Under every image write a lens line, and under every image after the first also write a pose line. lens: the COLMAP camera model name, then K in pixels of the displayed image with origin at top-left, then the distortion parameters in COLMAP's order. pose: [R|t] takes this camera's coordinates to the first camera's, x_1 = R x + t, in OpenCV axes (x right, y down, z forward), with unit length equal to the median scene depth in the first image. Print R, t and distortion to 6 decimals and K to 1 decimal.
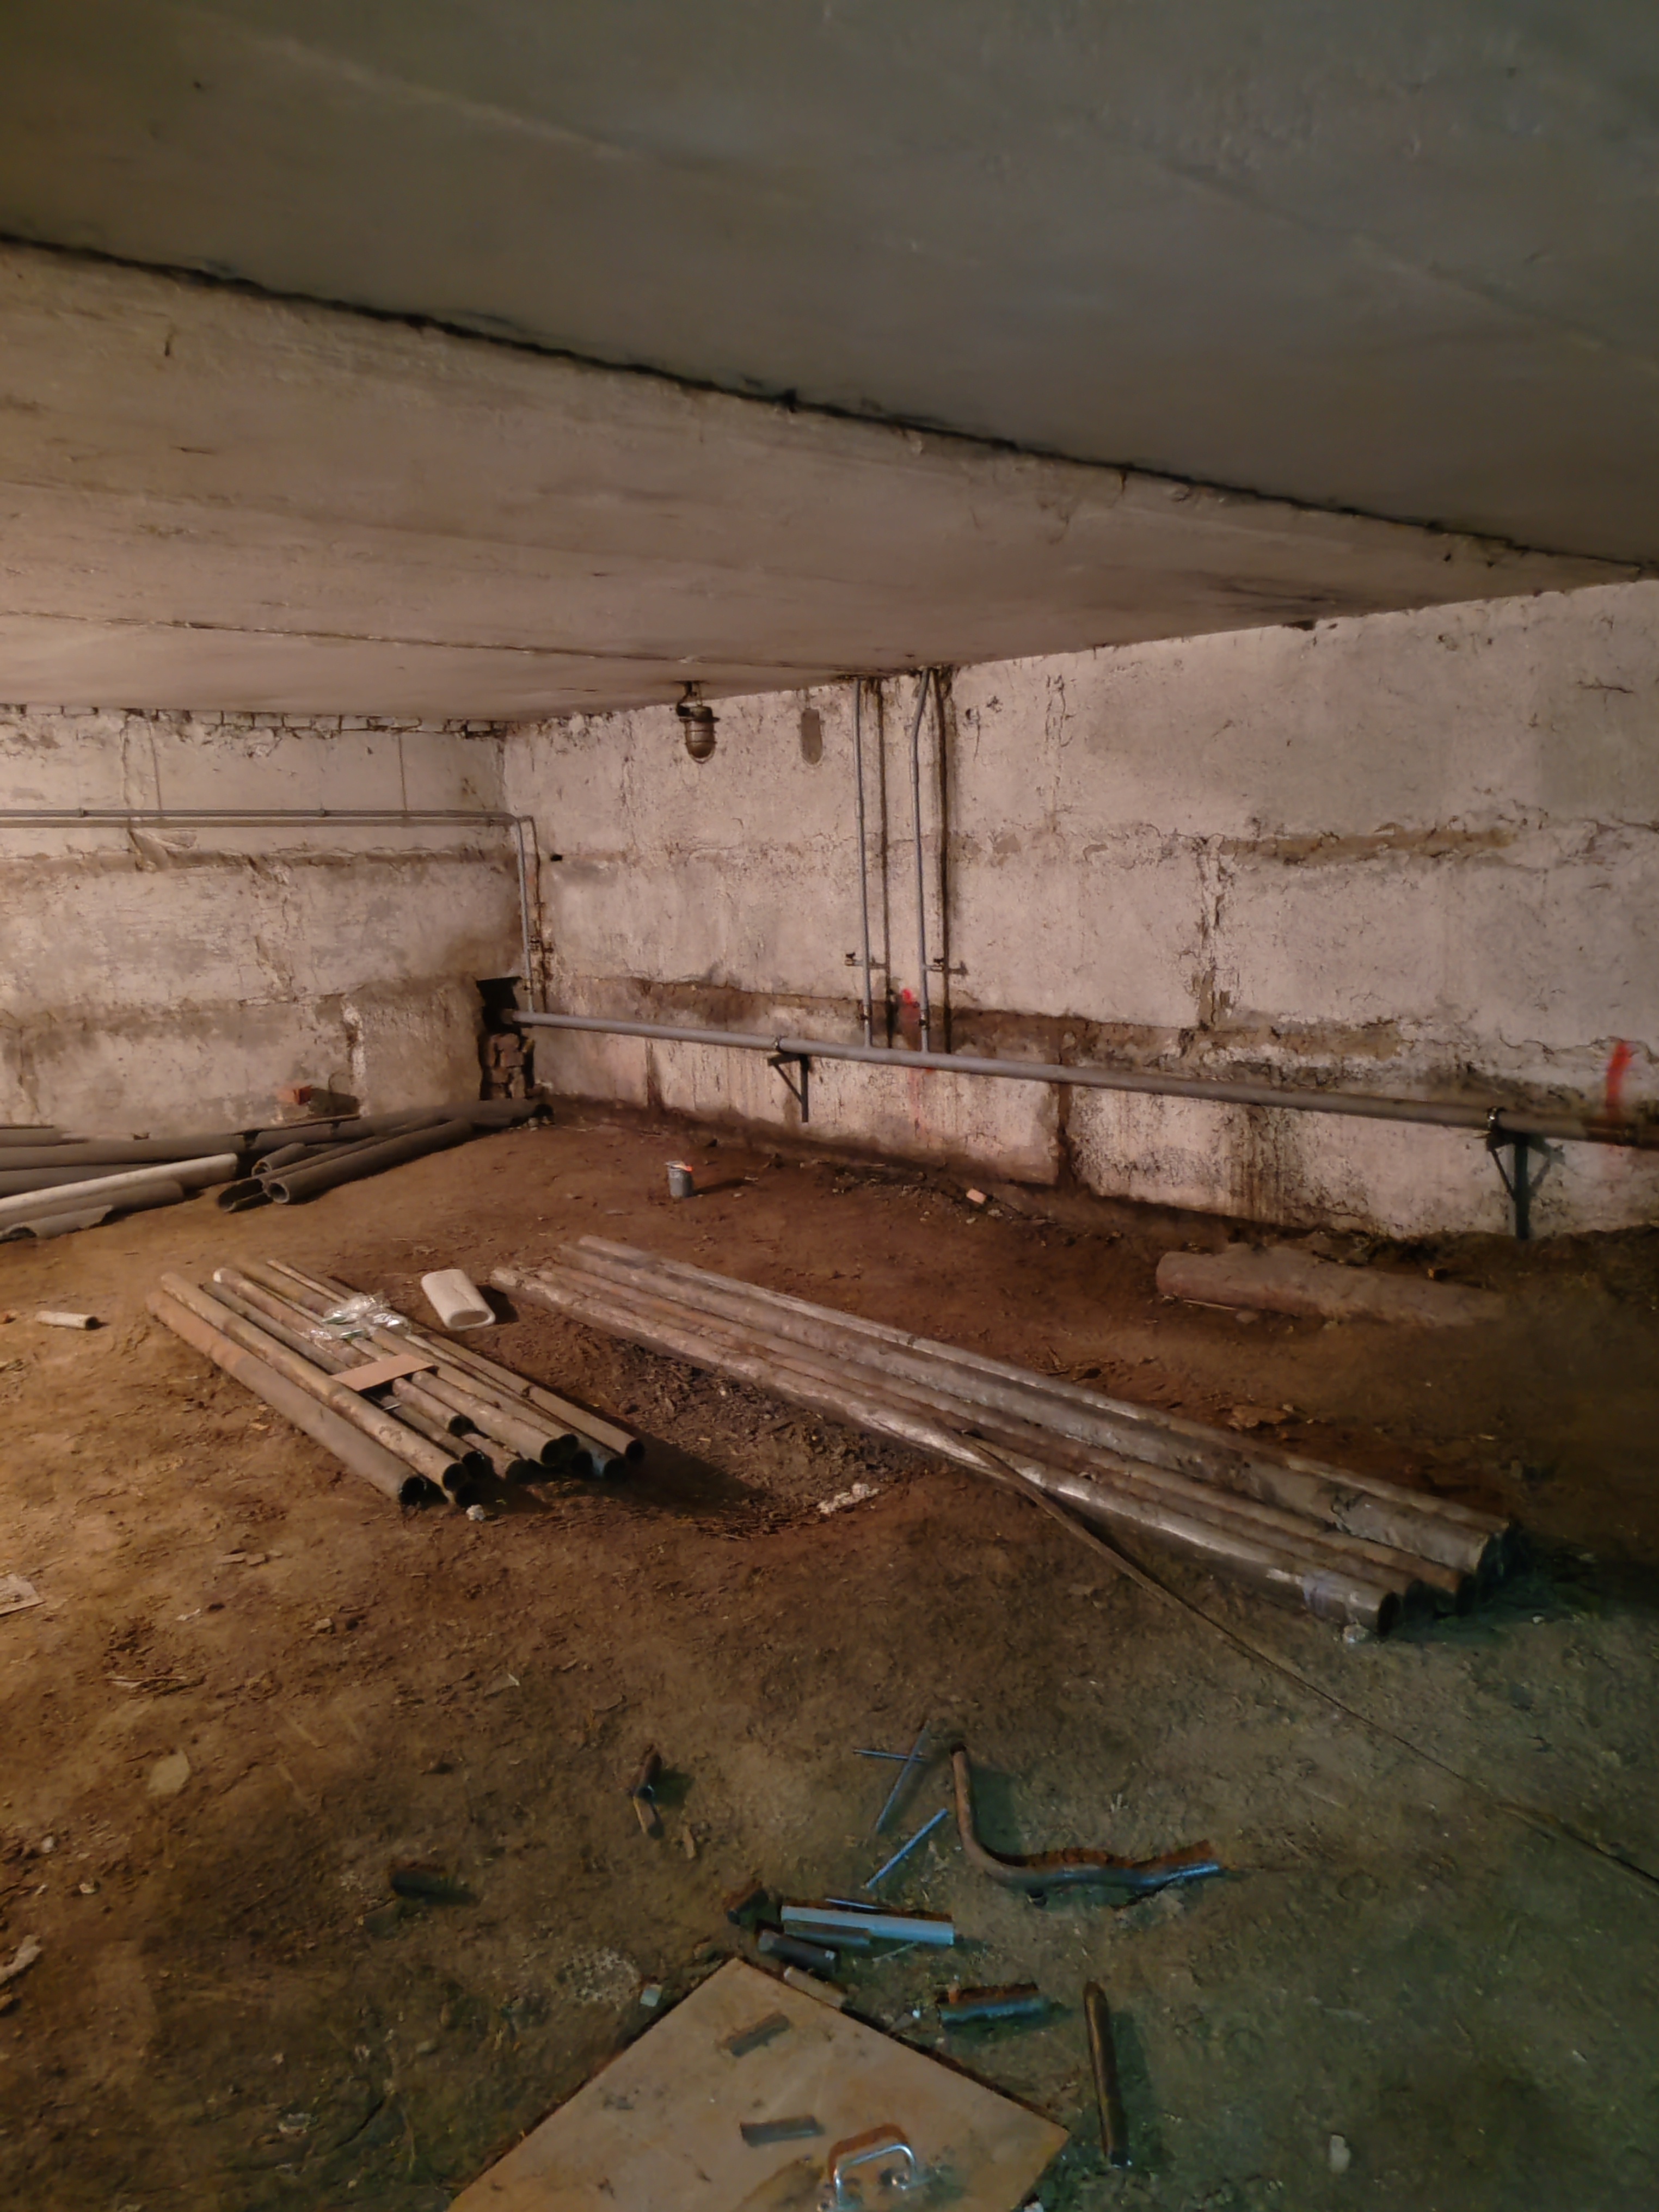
lens RADIAL K [[1705.8, 0, 830.5], [0, 1705.8, 1096.8], [0, 0, 1]] dist [-0.036721, -0.014883]
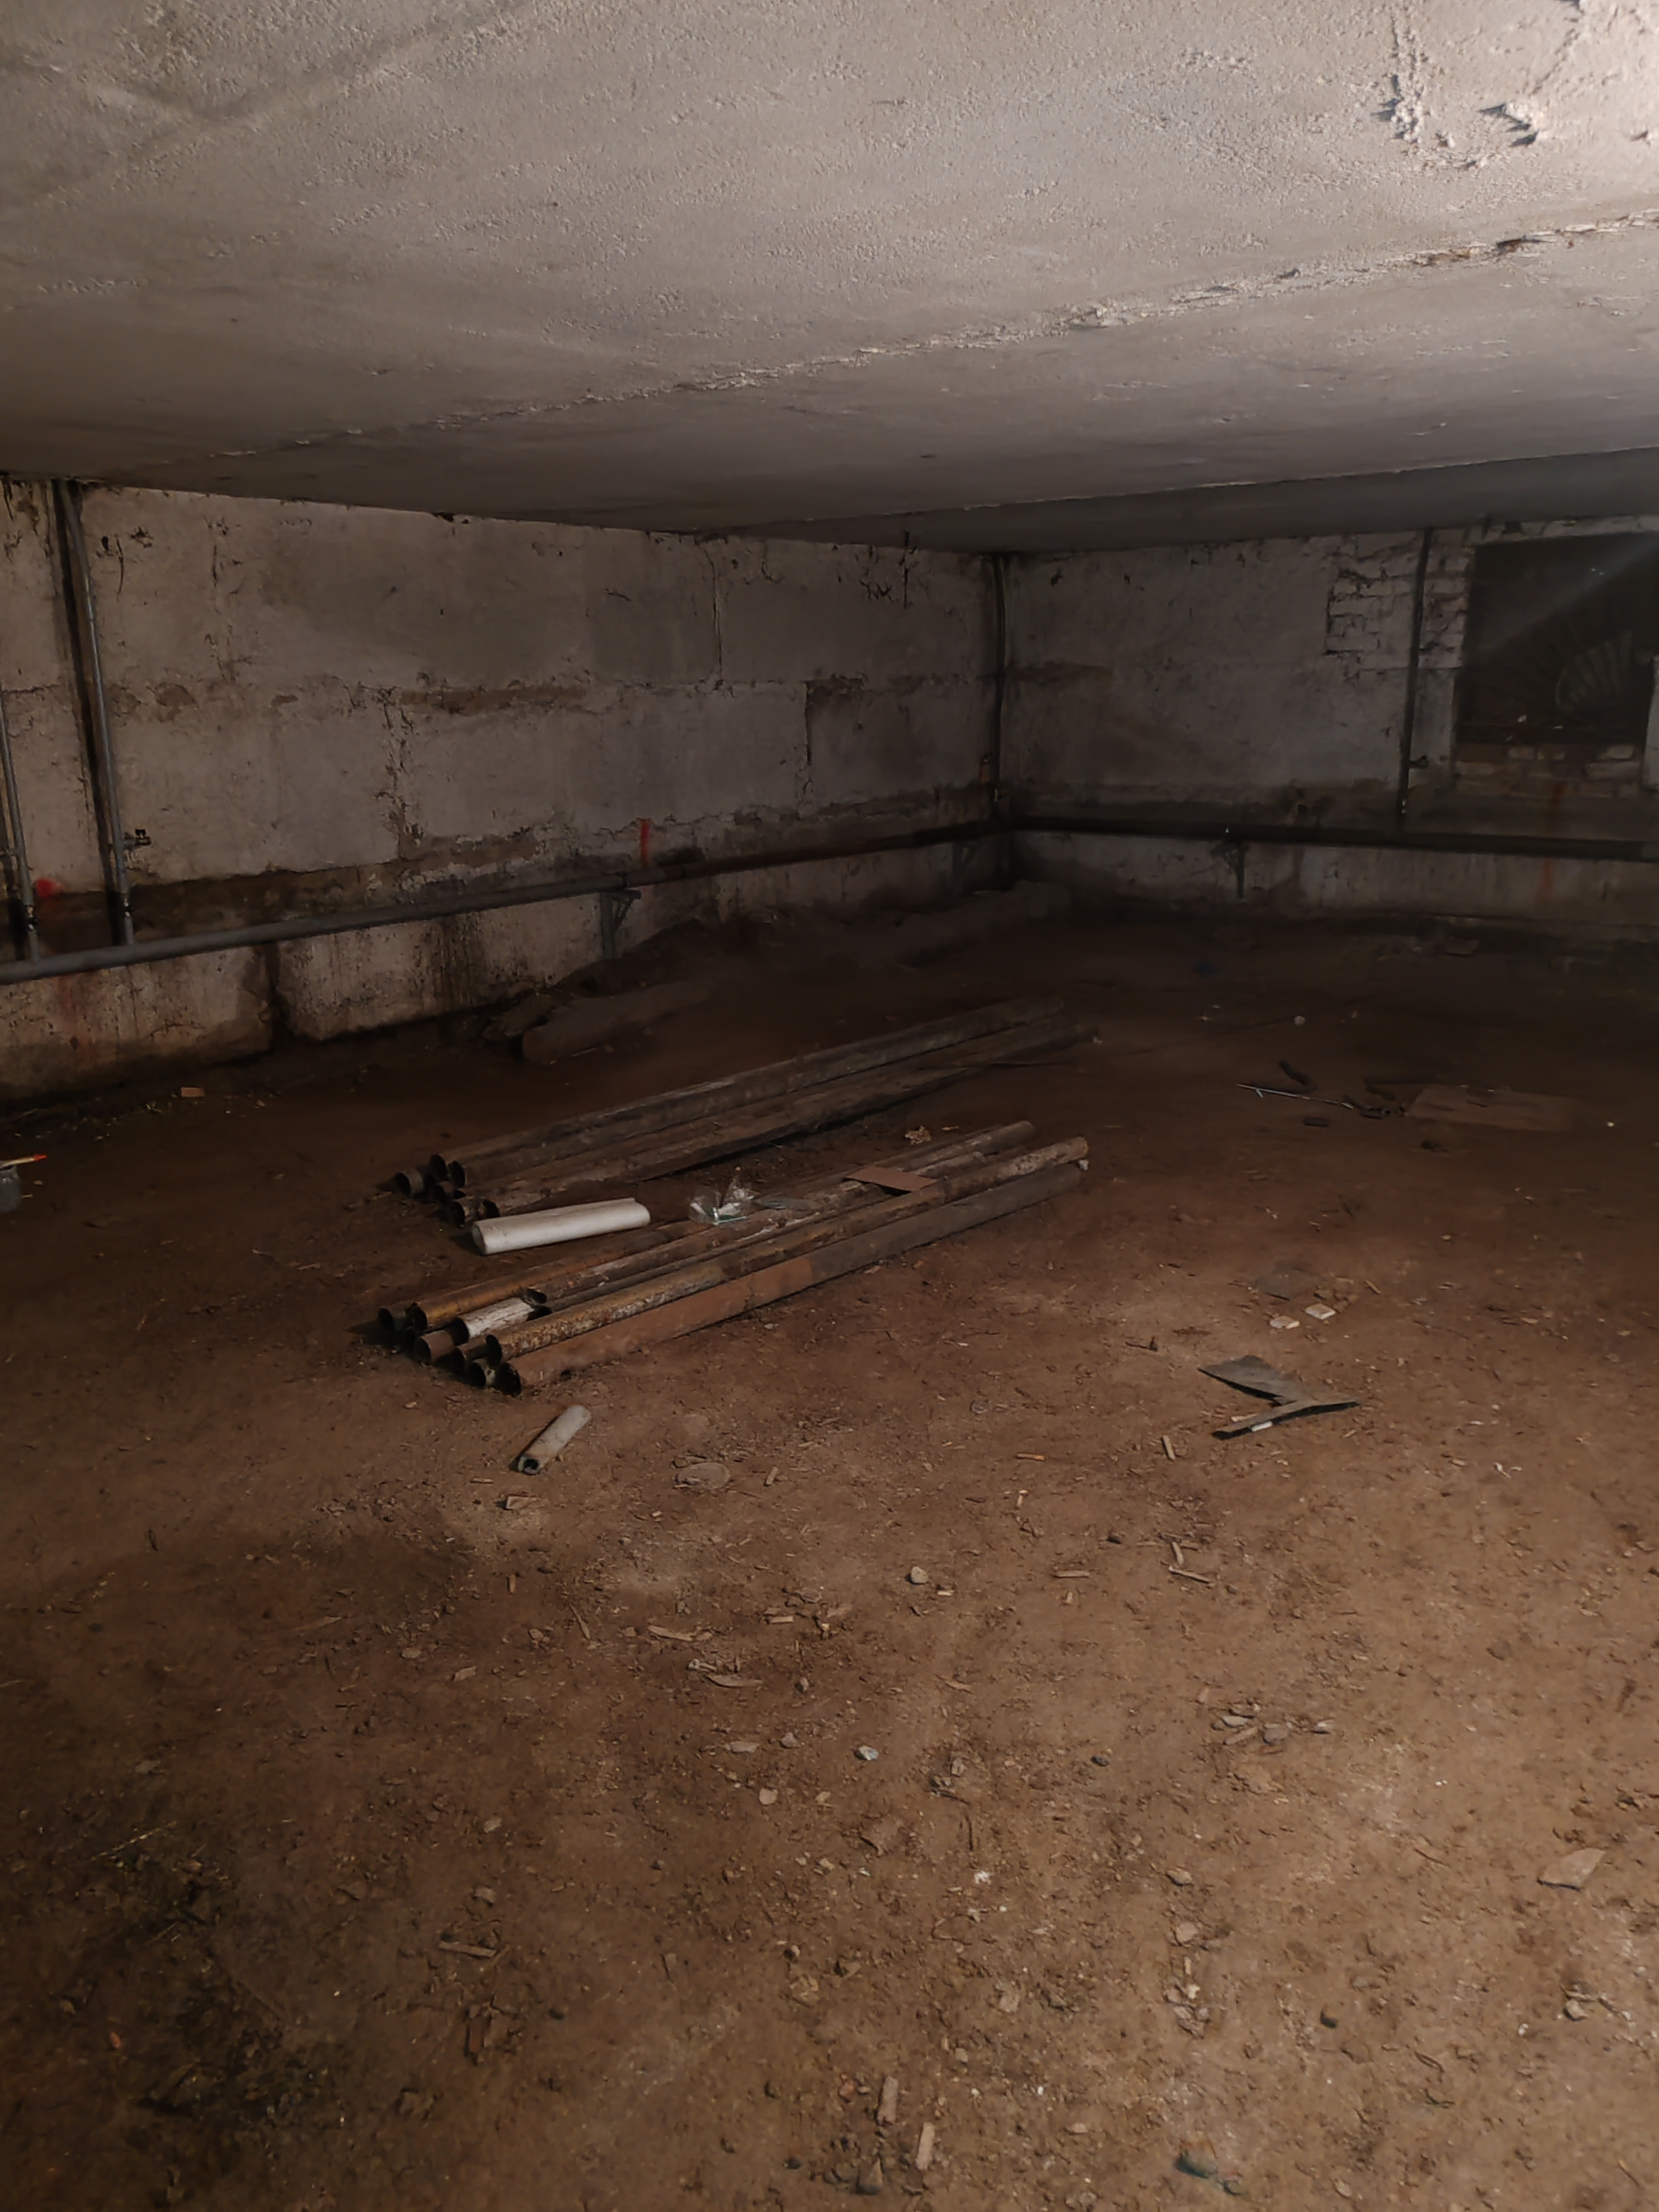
lens RADIAL K [[1705.8, 0, 829.5], [0, 1705.8, 1115.7], [0, 0, 1]] dist [-0.036721, -0.014883]
pose [[-0.211268, -0.204263, 0.955846, -0.957024], [0.166821, 0.956036, 0.241176, -0.101753], [-0.963087, 0.210408, -0.167905, 0.938280]]
